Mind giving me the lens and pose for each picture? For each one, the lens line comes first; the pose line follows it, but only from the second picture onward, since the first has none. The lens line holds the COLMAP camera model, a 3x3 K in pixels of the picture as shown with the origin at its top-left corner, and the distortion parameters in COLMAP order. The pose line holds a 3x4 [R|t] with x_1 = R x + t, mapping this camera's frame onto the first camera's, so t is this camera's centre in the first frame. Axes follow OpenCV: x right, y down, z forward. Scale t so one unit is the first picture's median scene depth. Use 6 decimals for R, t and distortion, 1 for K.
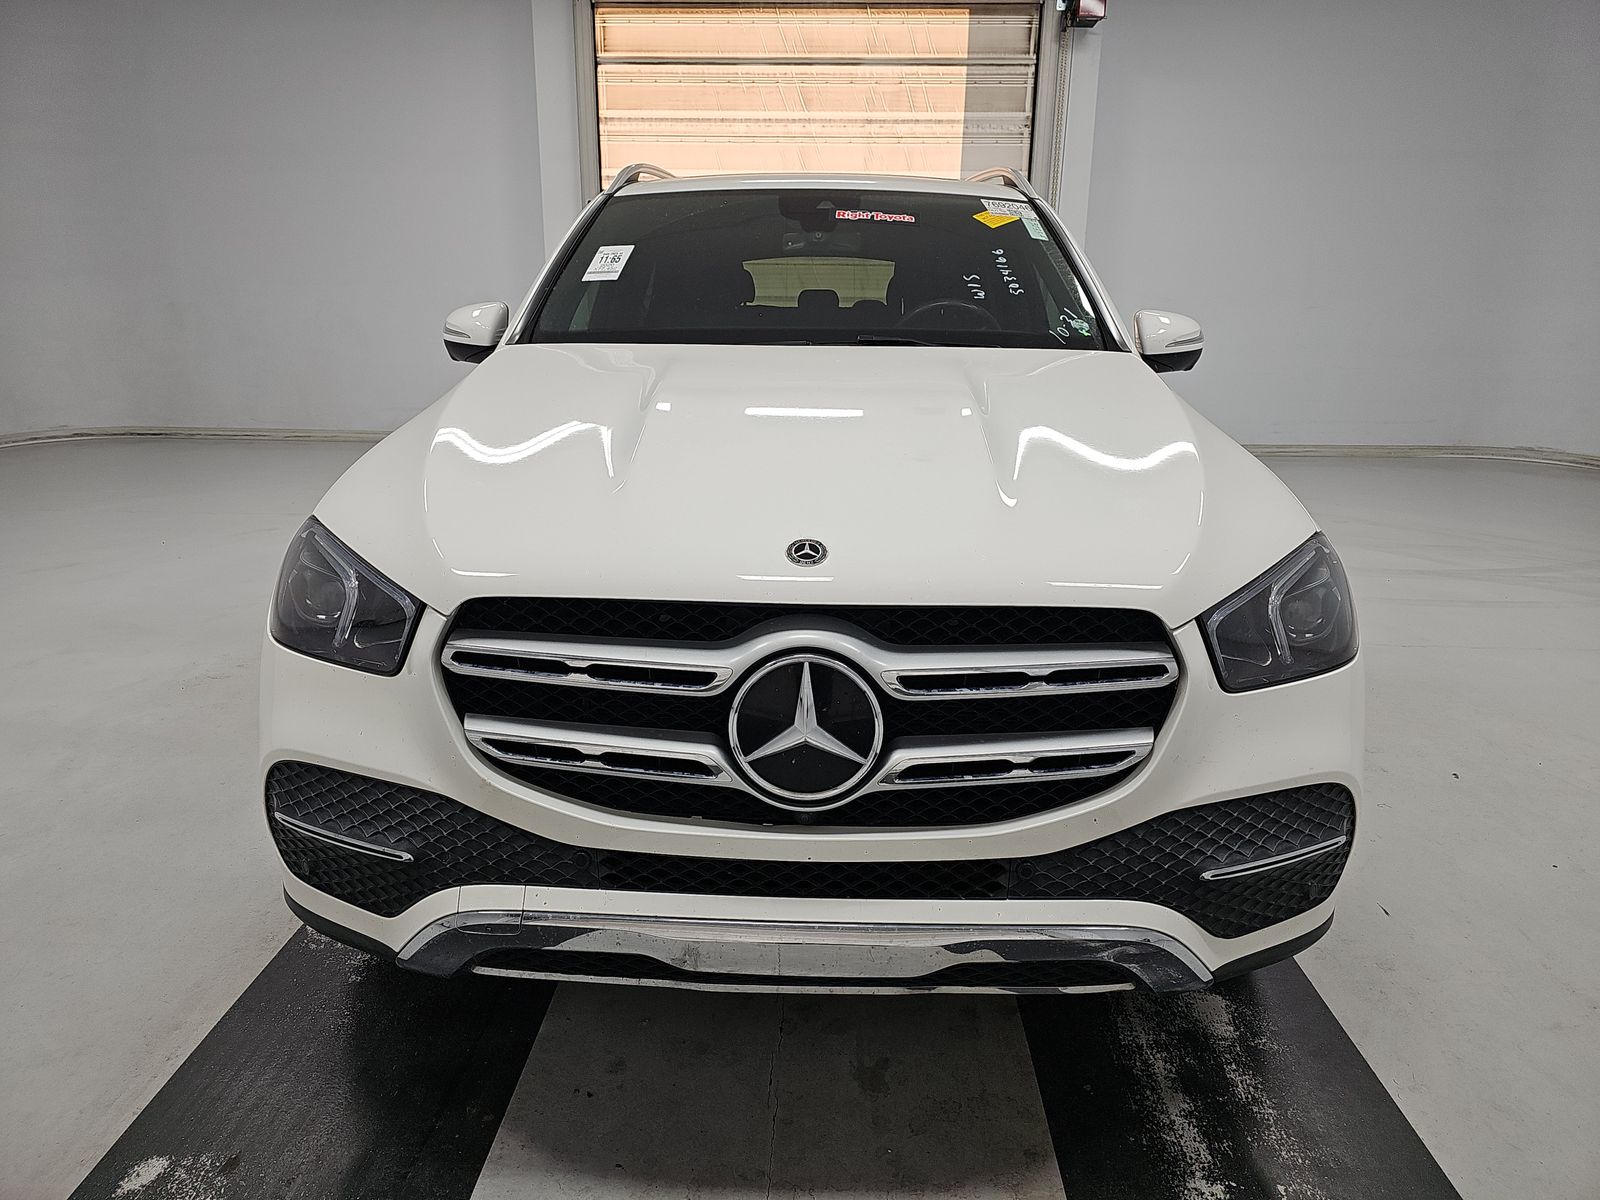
lens RADIAL K [[1050.2, 0, 792.5], [0, 1050.2, 597.8], [0, 0, 1]] dist [0.025667, -0.033968]
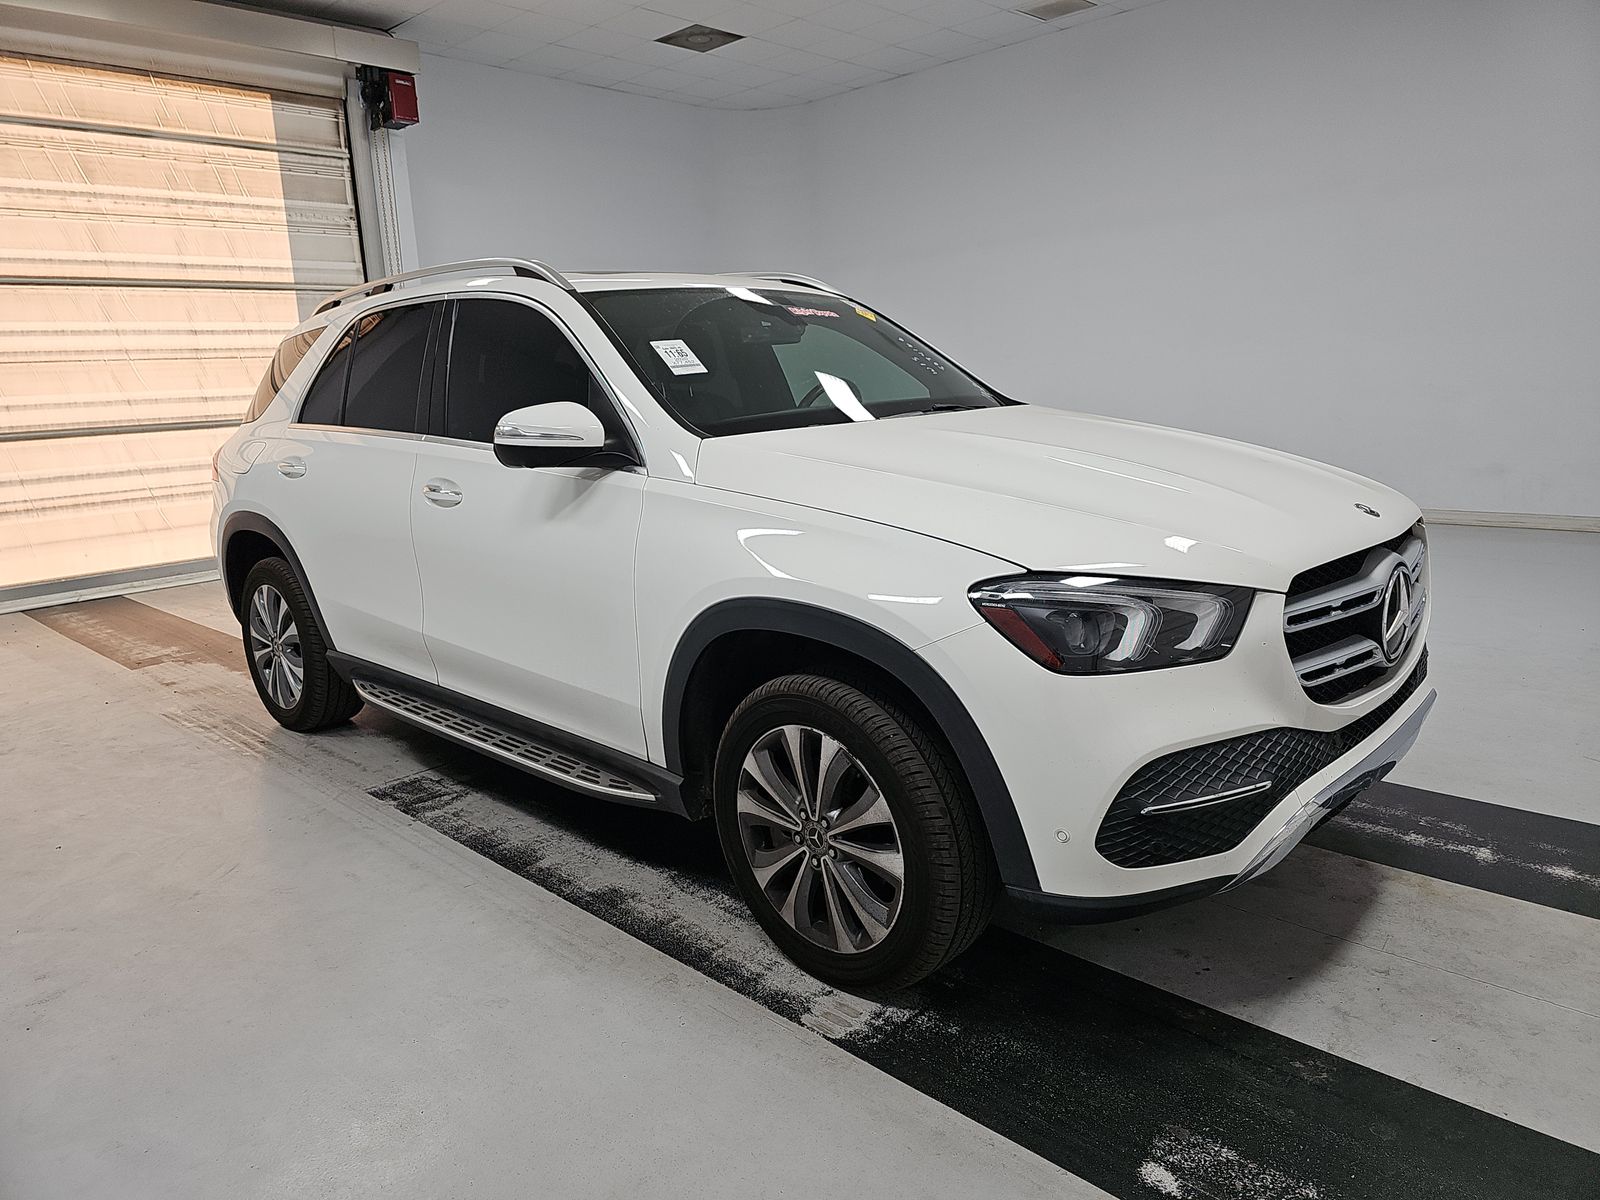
lens RADIAL K [[1050.2, 0, 808.4], [0, 1050.2, 599.8], [0, 0, 1]] dist [0.025667, -0.033968]
pose [[0.662261, -0.194209, 0.723667, -0.280294], [0.248449, 0.968102, 0.032441, -0.028410], [-0.706883, 0.158310, 0.689387, 0.075532]]
